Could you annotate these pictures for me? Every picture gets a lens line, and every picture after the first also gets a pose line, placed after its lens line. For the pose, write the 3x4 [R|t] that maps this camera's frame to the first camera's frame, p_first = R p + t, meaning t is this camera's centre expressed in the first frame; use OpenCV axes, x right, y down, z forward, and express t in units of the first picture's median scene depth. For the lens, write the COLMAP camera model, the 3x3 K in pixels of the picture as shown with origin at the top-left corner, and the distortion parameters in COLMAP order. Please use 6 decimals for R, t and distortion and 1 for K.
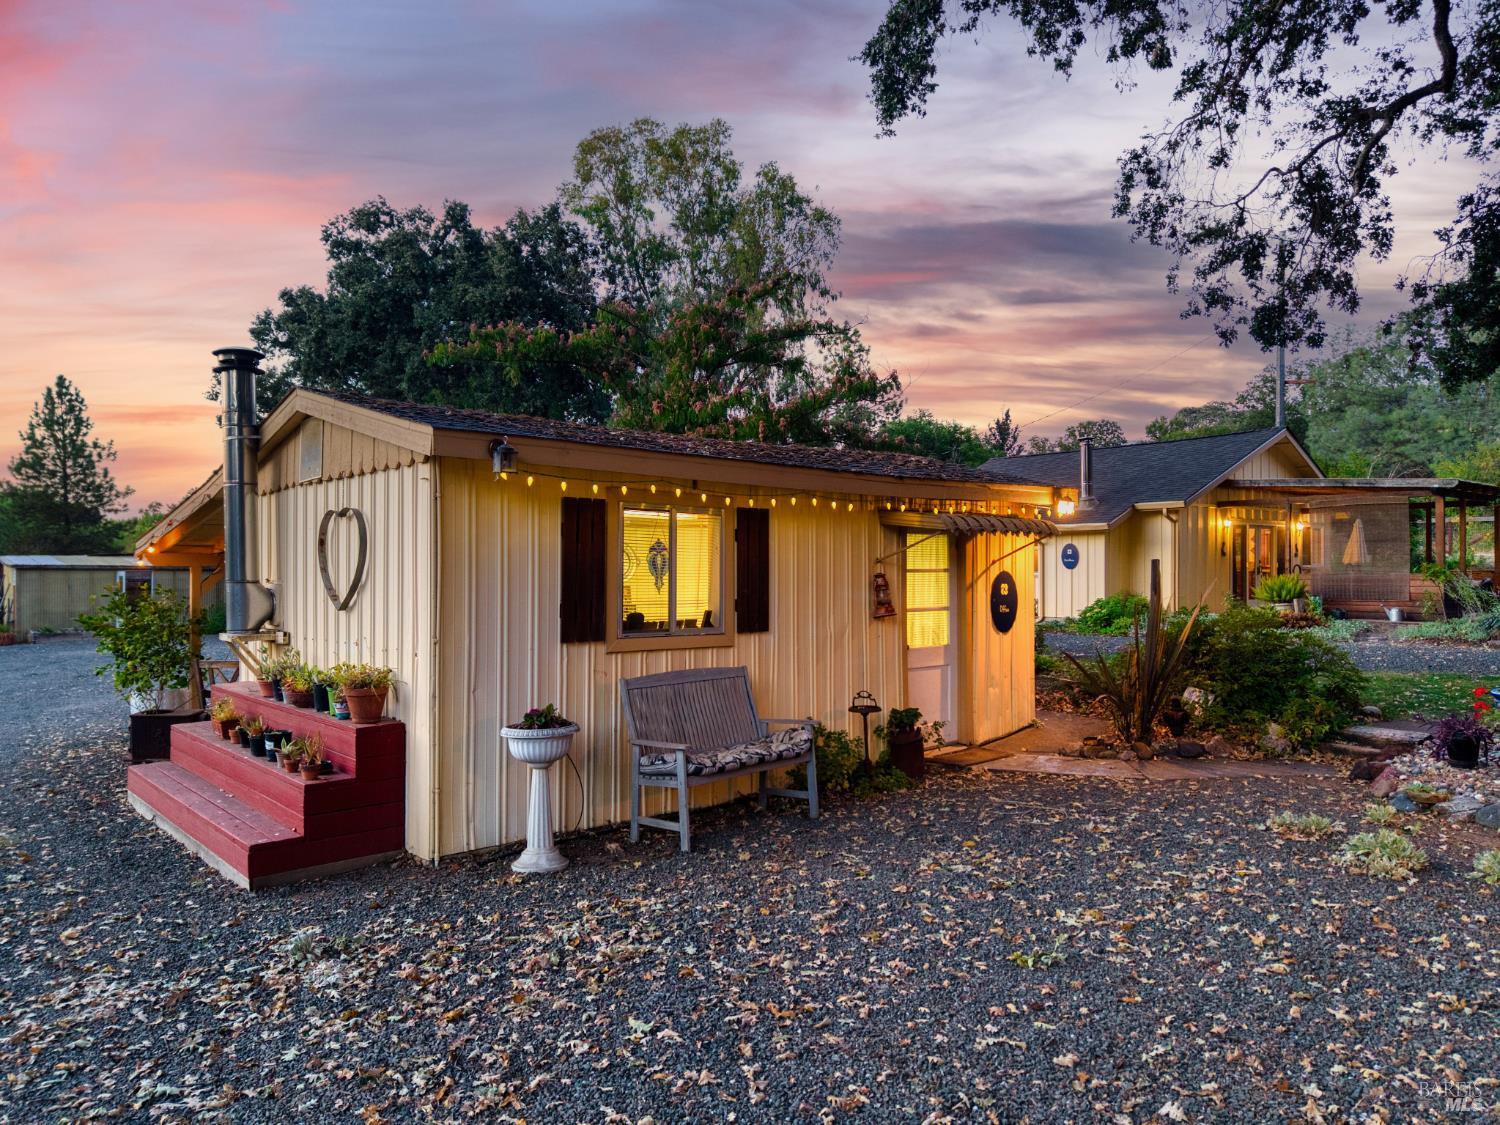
lens RADIAL K [[998.7, 0, 761.1], [0, 998.7, 568.5], [0, 0, 1]] dist [0.014762, -0.001385]
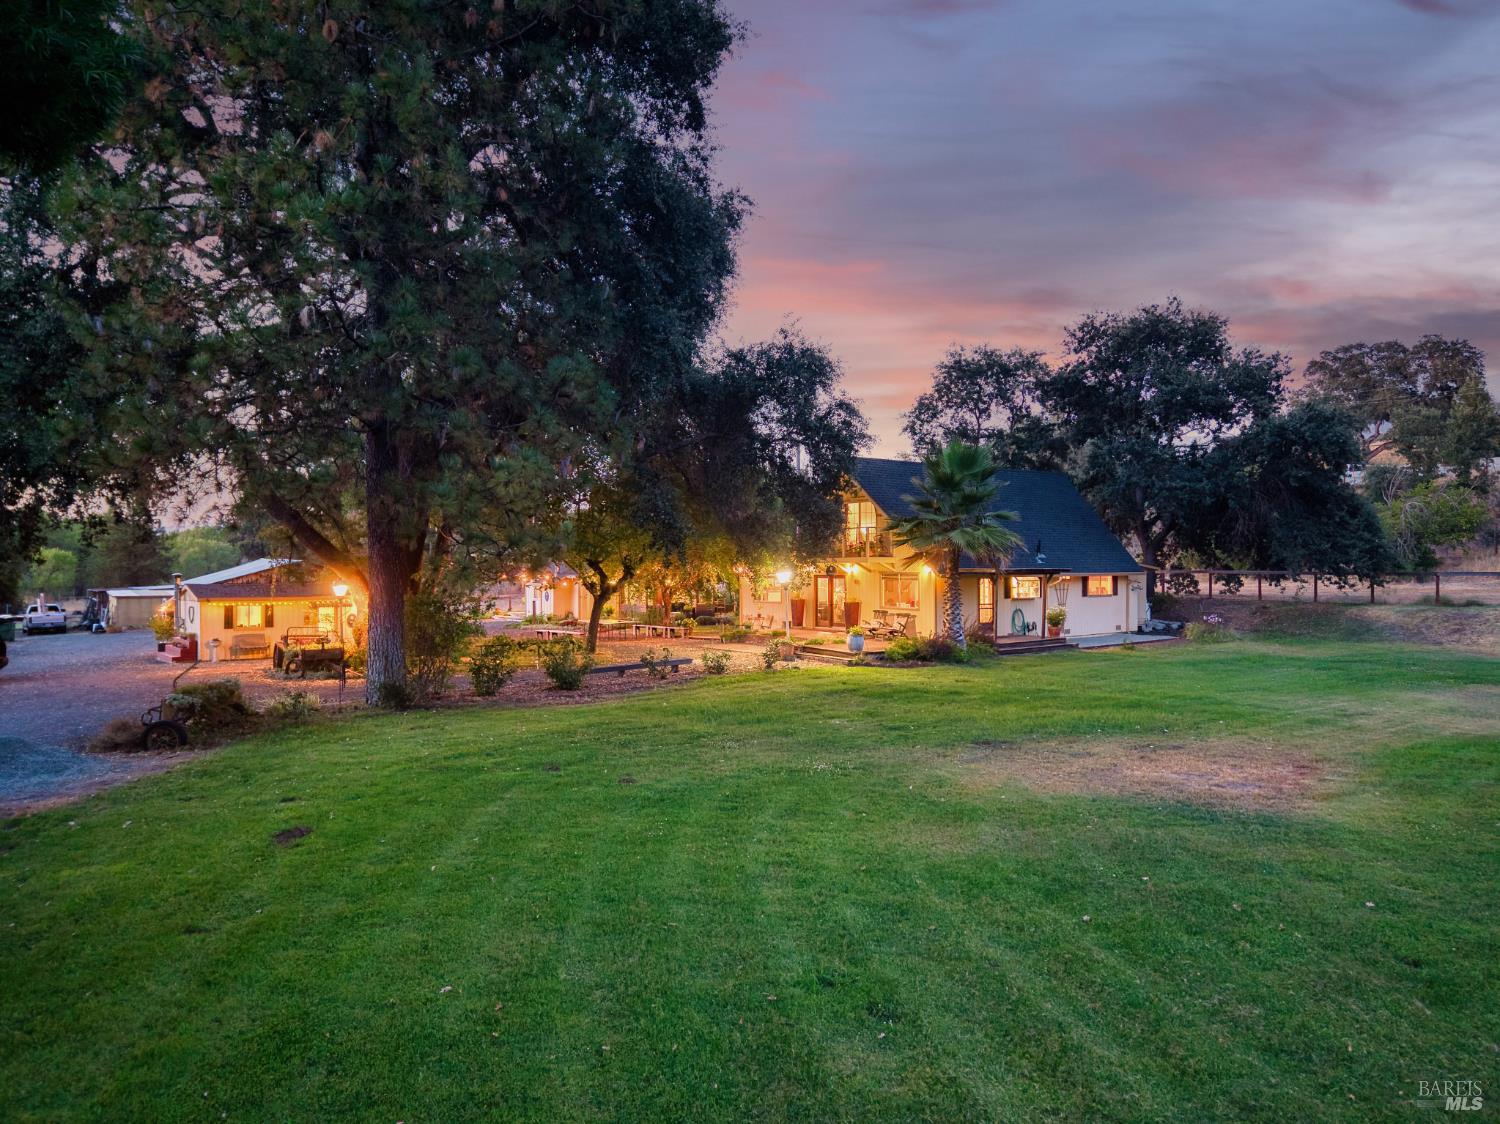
lens RADIAL K [[998.7, 0, 750.0], [0, 998.7, 565.1], [0, 0, 1]] dist [0.014762, -0.001385]
pose [[0.998779, -0.002910, -0.049324, 0.860091], [0.002908, 0.999996, -0.000116, -0.080110], [0.049324, -0.000027, 0.998783, -1.292400]]
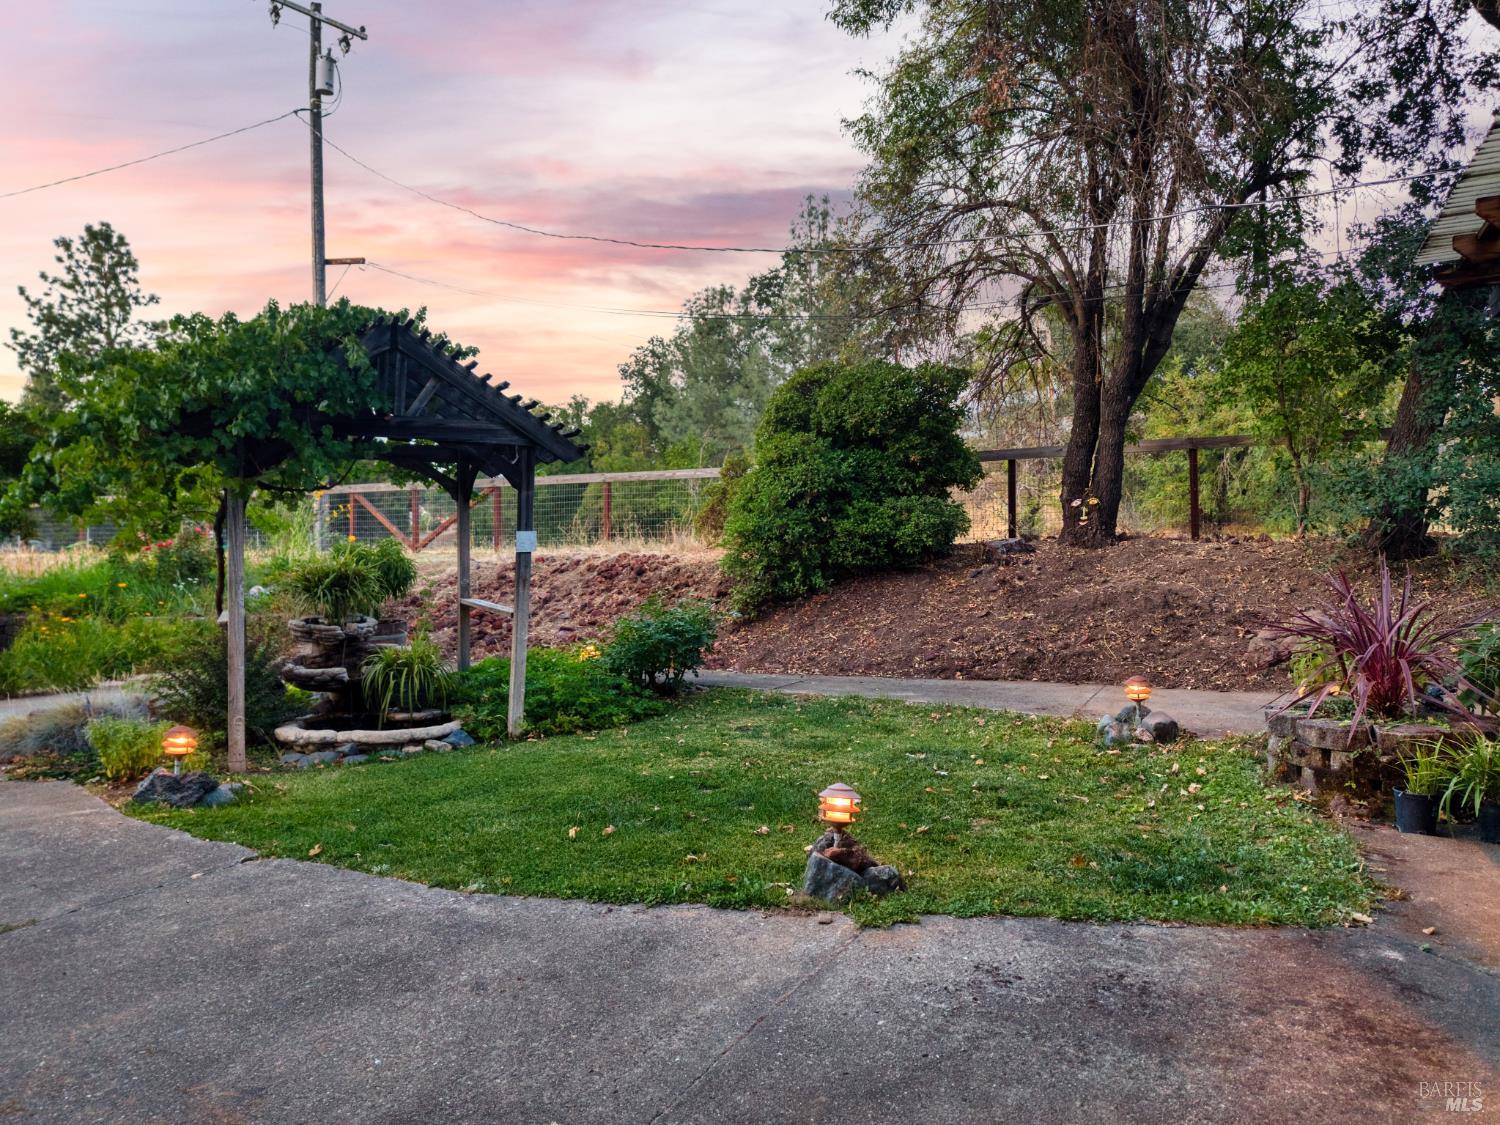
lens RADIAL K [[998.7, 0, 746.6], [0, 998.7, 561.9], [0, 0, 1]] dist [0.014762, -0.001385]
pose [[0.915957, -0.000935, 0.401275, 0.800278], [0.001278, 0.999999, -0.000589, -0.008148], [-0.401274, 0.001052, 0.915957, 0.558363]]
